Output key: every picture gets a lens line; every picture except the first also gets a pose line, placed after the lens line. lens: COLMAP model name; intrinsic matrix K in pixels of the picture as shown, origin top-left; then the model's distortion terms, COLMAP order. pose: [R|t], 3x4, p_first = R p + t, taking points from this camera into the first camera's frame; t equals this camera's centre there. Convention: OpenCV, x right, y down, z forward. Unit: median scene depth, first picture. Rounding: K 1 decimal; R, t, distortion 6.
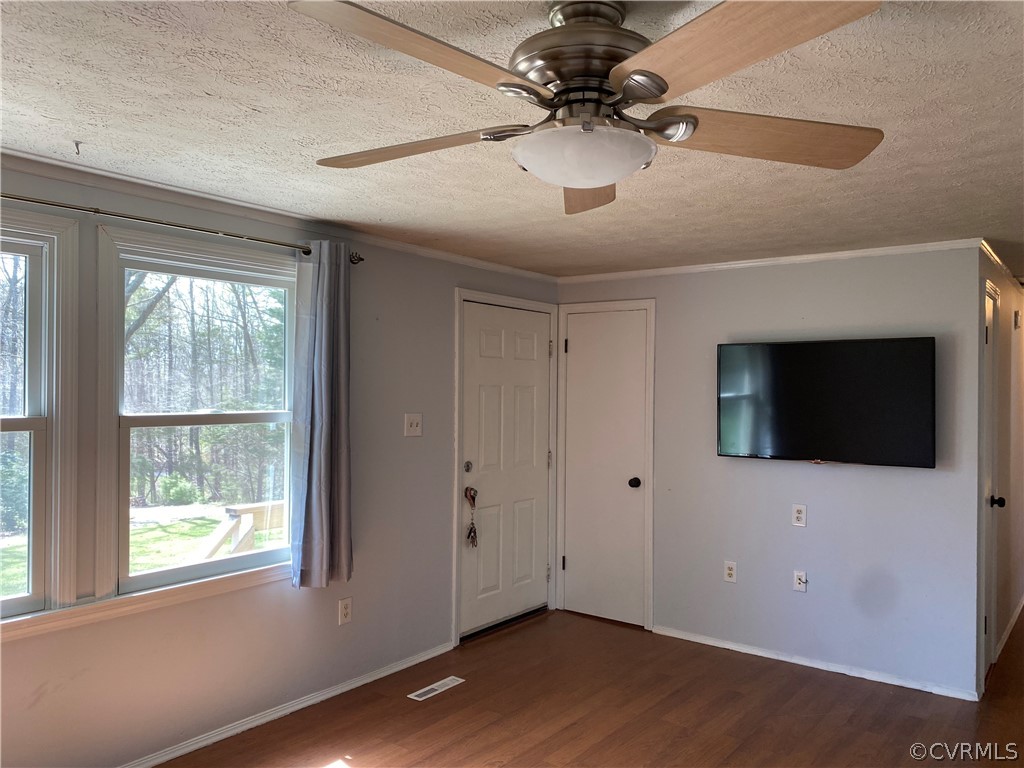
lens RADIAL K [[788.4, 0, 514.7], [0, 788.4, 387.5], [0, 0, 1]] dist [0.031036, -0.006177]
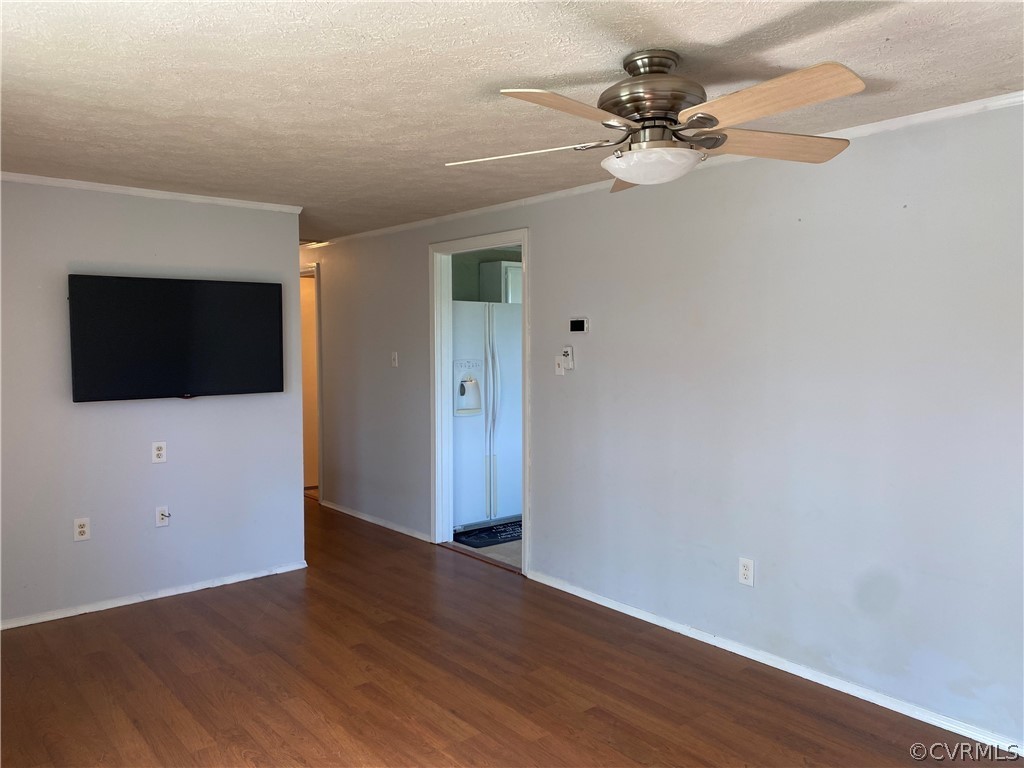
lens RADIAL K [[788.4, 0, 514.7], [0, 788.4, 387.5], [0, 0, 1]] dist [0.031036, -0.006177]
pose [[0.227703, -0.070262, 0.971192, -0.474611], [-0.002503, 0.997348, 0.072741, 0.004866], [-0.973727, -0.018995, 0.226923, 0.313372]]
